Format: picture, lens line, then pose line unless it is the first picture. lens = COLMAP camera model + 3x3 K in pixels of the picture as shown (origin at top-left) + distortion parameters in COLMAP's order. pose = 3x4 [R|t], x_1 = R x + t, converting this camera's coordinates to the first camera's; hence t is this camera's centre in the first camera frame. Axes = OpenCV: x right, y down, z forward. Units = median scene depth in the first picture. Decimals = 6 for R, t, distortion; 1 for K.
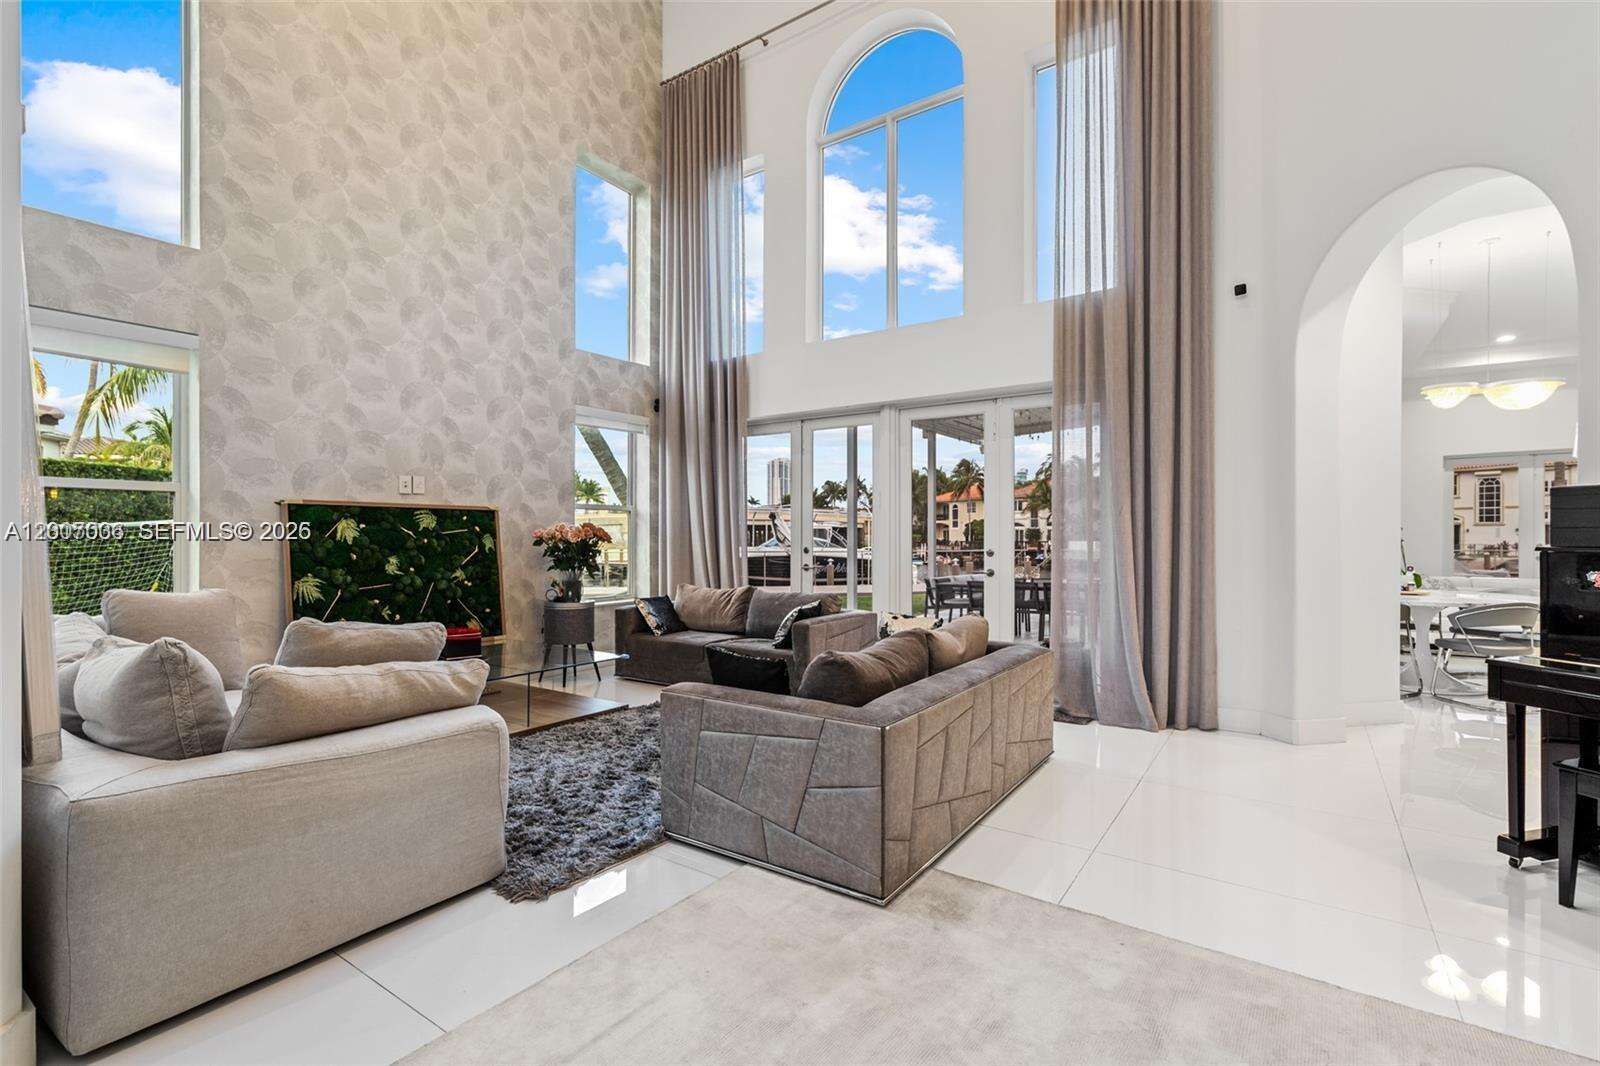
lens RADIAL K [[724.9, 0, 800.0], [0, 724.9, 534.4], [0, 0, 1]] dist [0.000236, -0.000657]
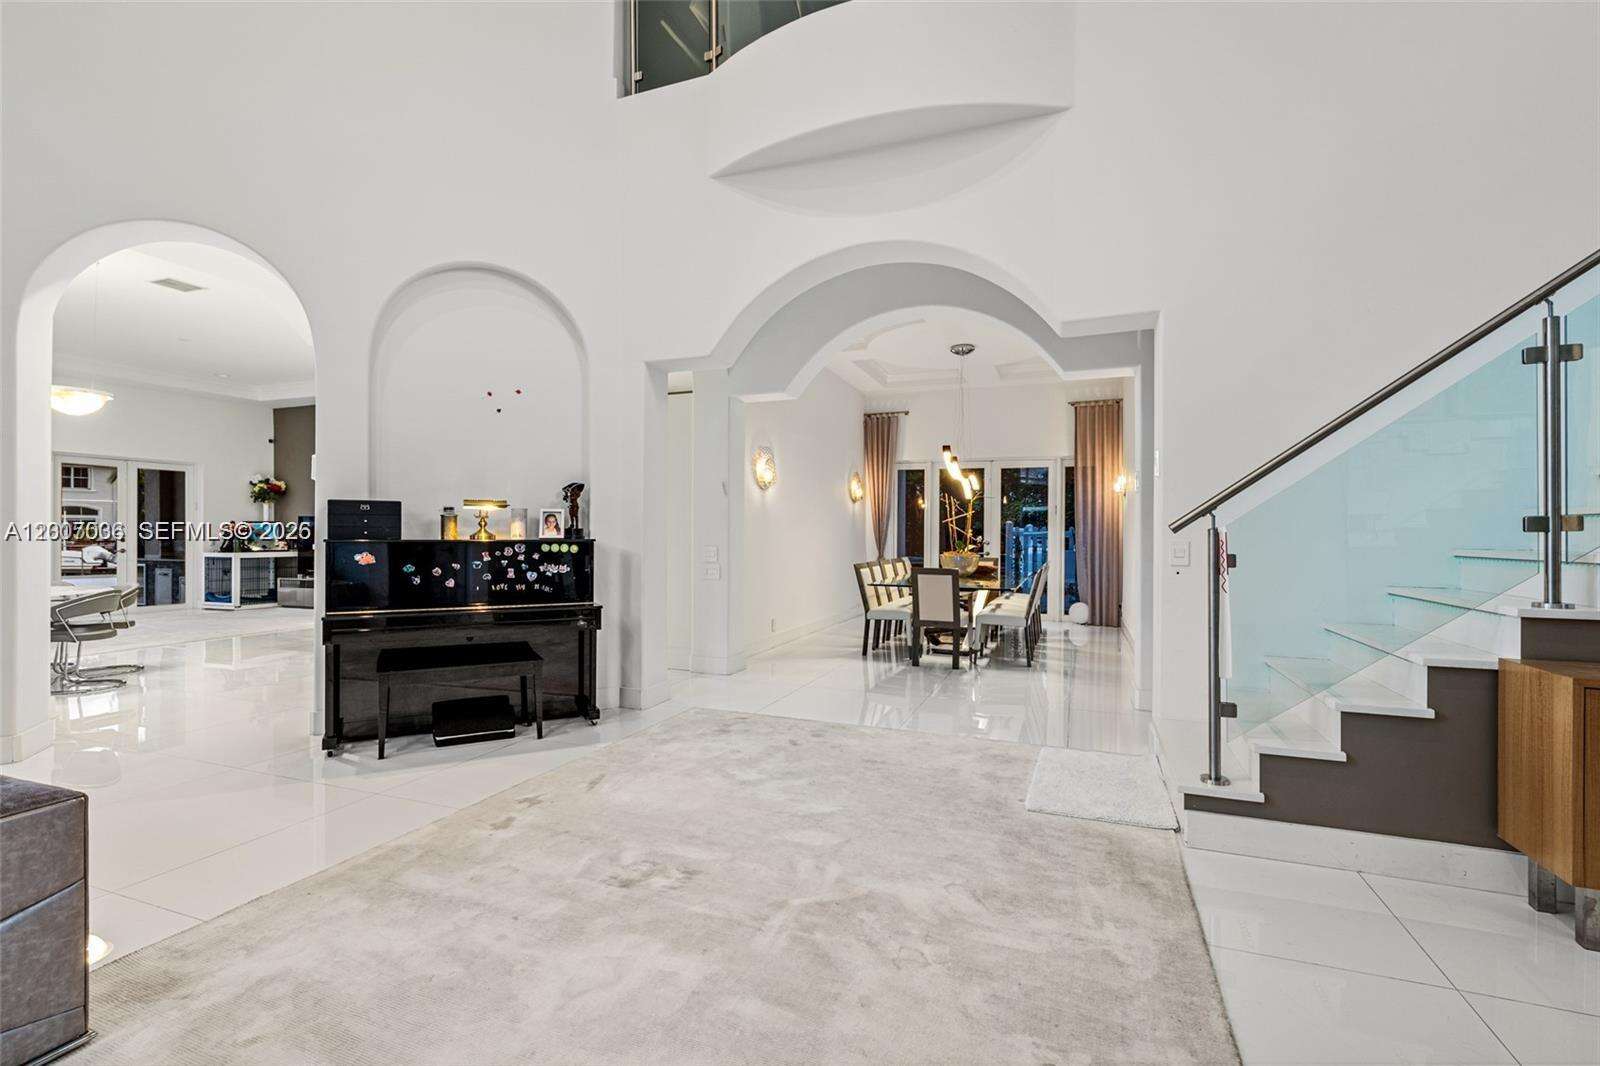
lens RADIAL K [[724.9, 0, 797.3], [0, 724.9, 531.1], [0, 0, 1]] dist [0.000236, -0.000657]
pose [[-0.235326, 0.003631, 0.971910, -0.382501], [-0.006154, 0.999967, -0.005226, 0.001412], [-0.971897, -0.007211, -0.235296, 0.244880]]
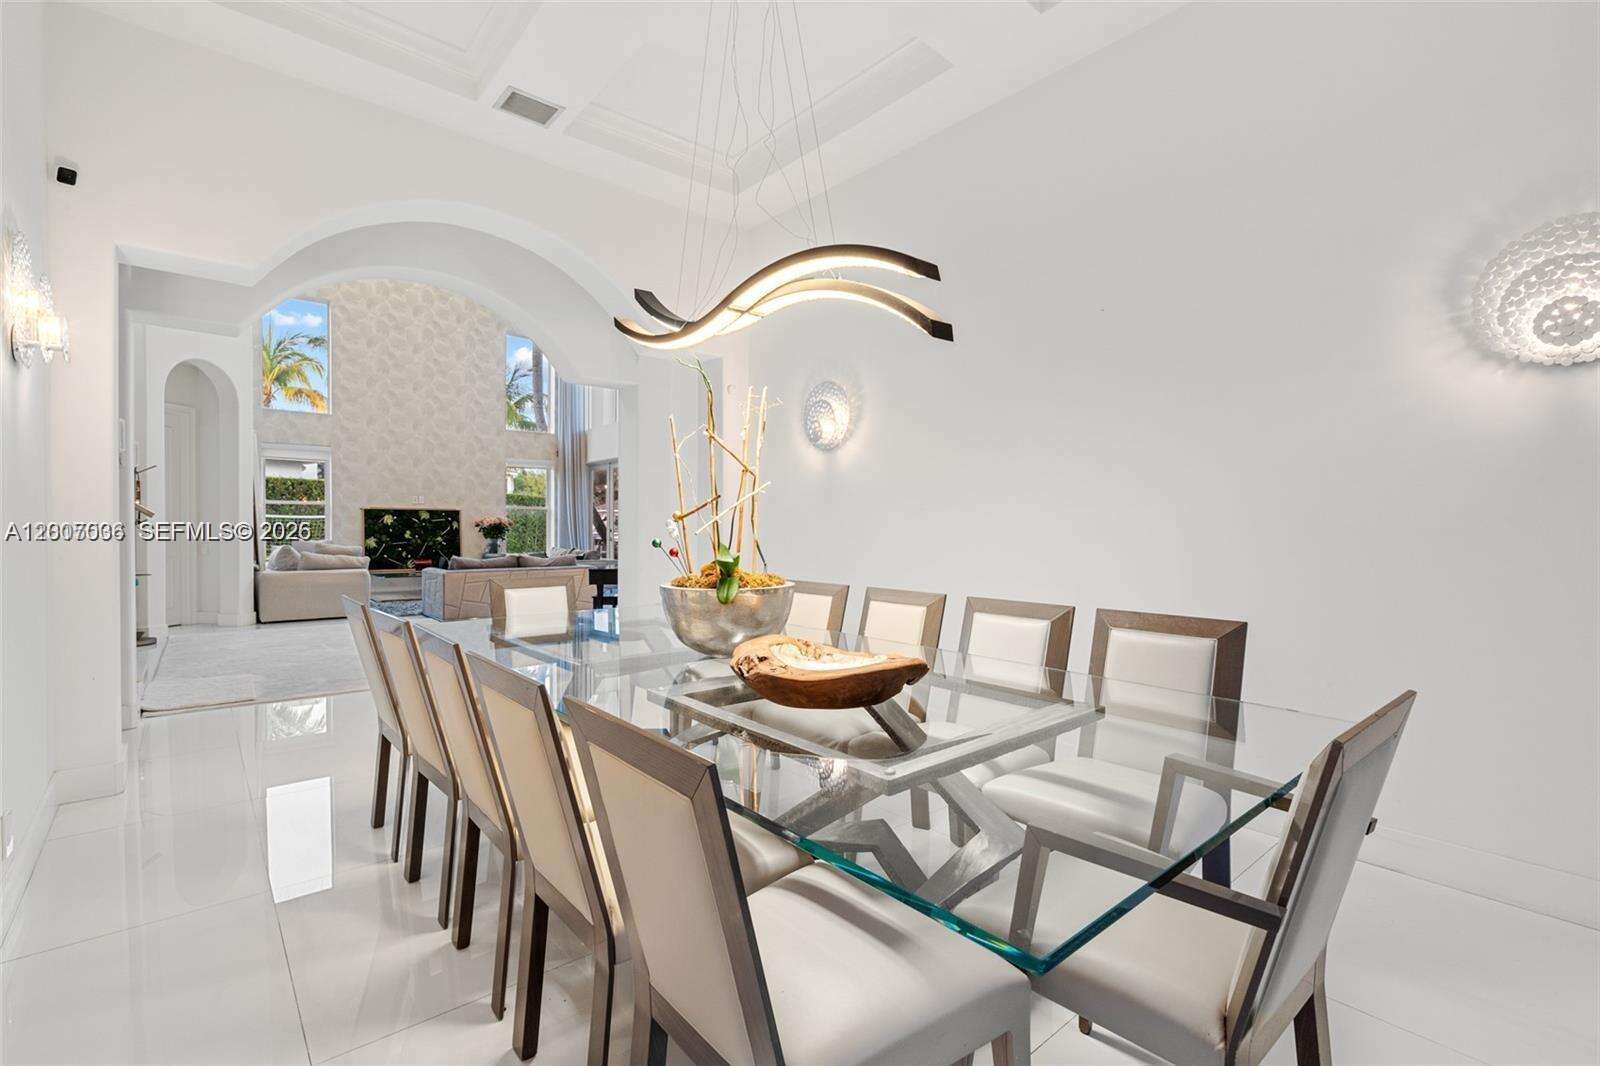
lens RADIAL K [[724.9, 0, 800.3], [0, 724.9, 533.5], [0, 0, 1]] dist [0.000236, -0.000657]
pose [[0.968885, 0.011820, -0.247230, 1.382904], [-0.007382, 0.999795, 0.018872, -0.015684], [0.247402, -0.016460, 0.968773, -1.068421]]
